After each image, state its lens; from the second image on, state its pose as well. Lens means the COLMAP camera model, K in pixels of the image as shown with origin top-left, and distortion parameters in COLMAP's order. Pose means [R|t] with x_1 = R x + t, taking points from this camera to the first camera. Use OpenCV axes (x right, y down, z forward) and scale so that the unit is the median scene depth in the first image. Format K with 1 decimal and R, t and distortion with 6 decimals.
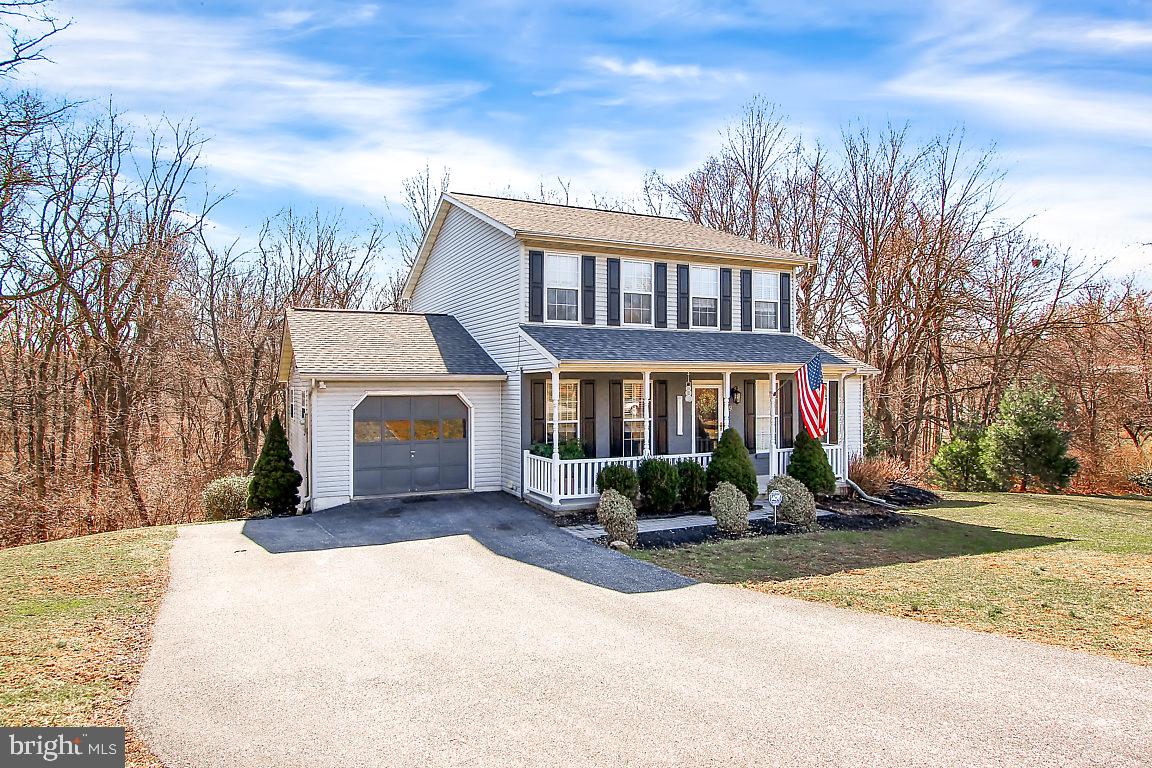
lens RADIAL K [[704.1, 0, 576.0], [0, 704.1, 392.3], [0, 0, 1]] dist [-0.007806, -0.000602]
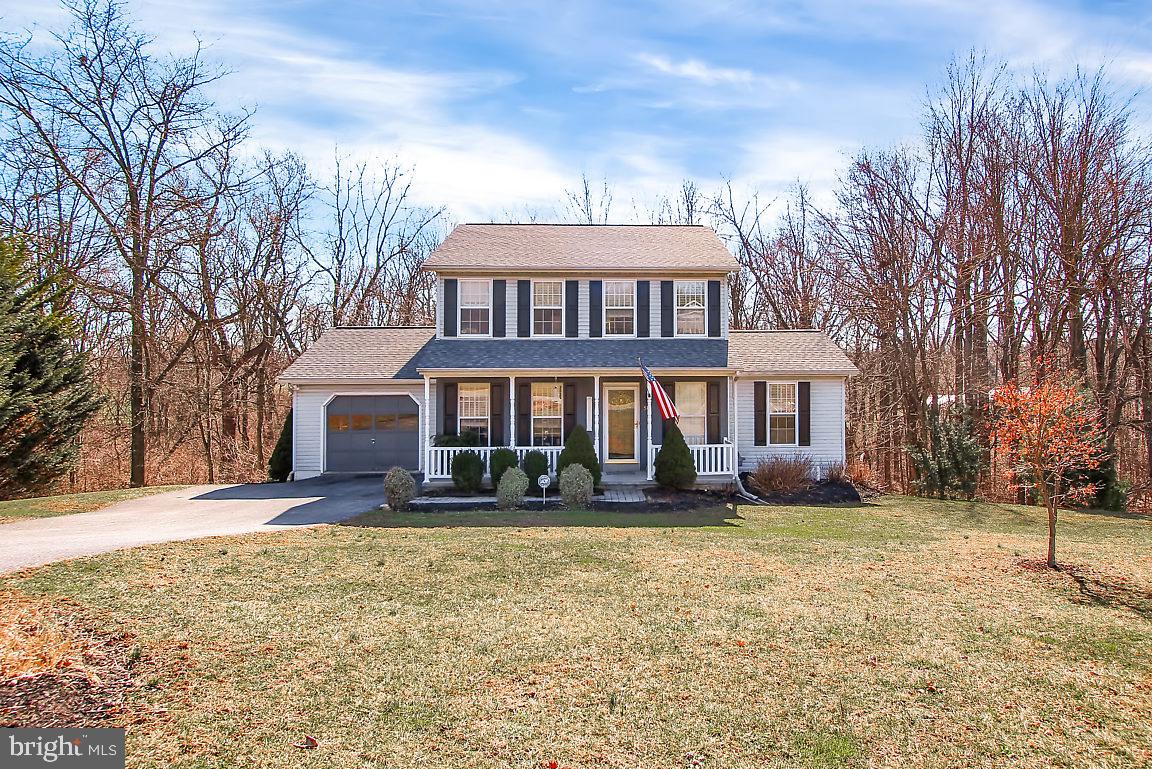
lens RADIAL K [[583.7, 0, 584.9], [0, 583.7, 382.7], [0, 0, 1]] dist [0.005720, 0.000175]
pose [[0.923284, -0.010502, -0.383974, 0.535109], [0.000737, 0.999673, -0.025569, 0.007735], [0.384117, 0.023324, 0.922990, 0.137264]]
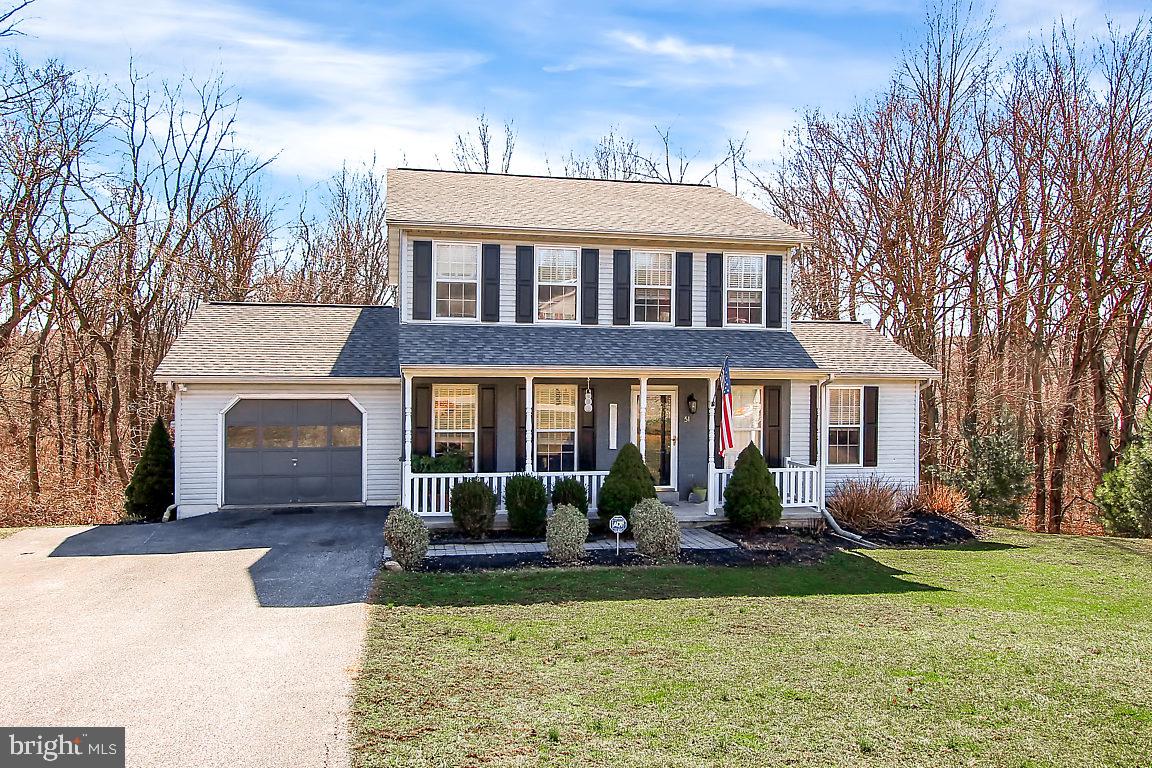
lens RADIAL K [[717.0, 0, 568.1], [0, 717.0, 380.2], [0, 0, 1]] dist [0.009930, 0.002286]
pose [[0.968981, 0.000468, -0.247135, 0.336506], [-0.006786, 0.999672, -0.024714, -0.000324], [0.247042, 0.025625, 0.968666, 0.149380]]
